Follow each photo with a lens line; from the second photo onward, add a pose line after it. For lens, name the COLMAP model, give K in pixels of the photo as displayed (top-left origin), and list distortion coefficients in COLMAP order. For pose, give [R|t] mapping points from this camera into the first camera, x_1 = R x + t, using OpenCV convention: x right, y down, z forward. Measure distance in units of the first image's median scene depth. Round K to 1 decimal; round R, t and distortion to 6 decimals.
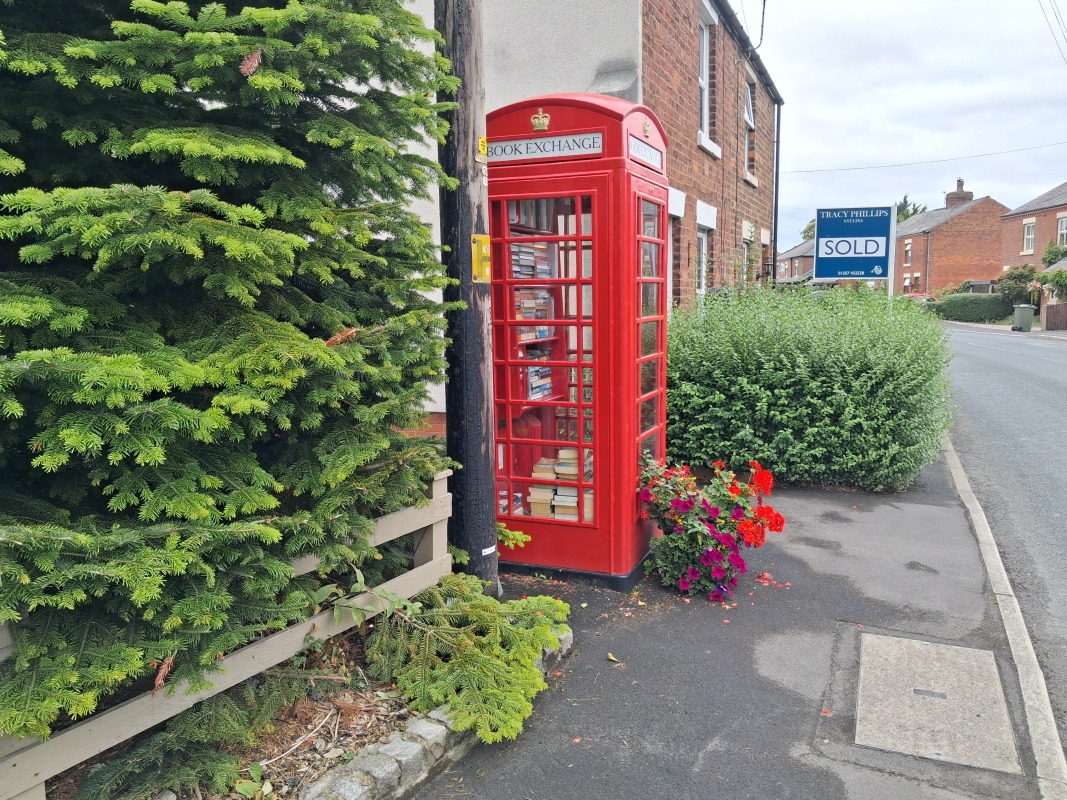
lens RADIAL K [[822.1, 0, 533.5], [0, 822.1, 400.0], [0, 0, 1]] dist [0.103937, -0.403927]
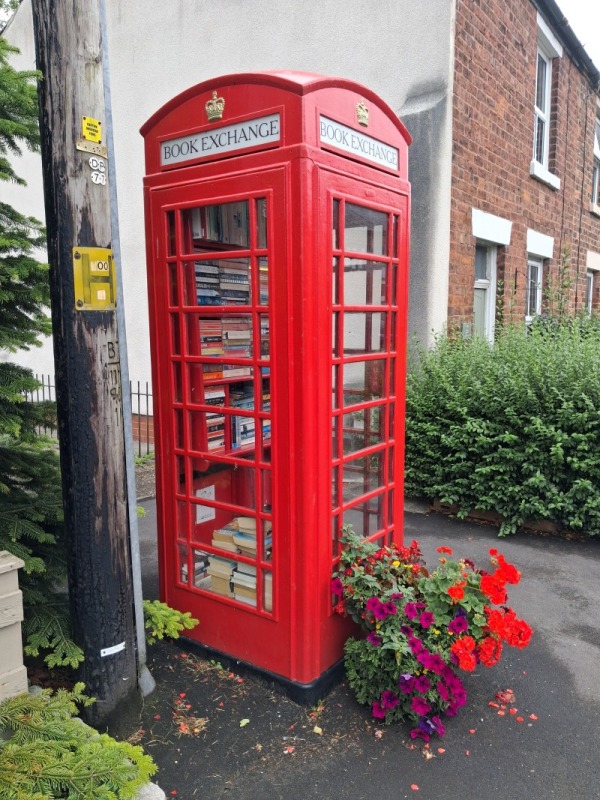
lens RADIAL K [[621.5, 0, 297.7], [0, 621.5, 403.2], [0, 0, 1]] dist [0.008214, -0.034802]
pose [[0.973962, 0.038289, -0.223457, 0.165767], [-0.035920, 0.999247, 0.014660, -0.047079], [0.223850, -0.006252, 0.974604, 0.314002]]
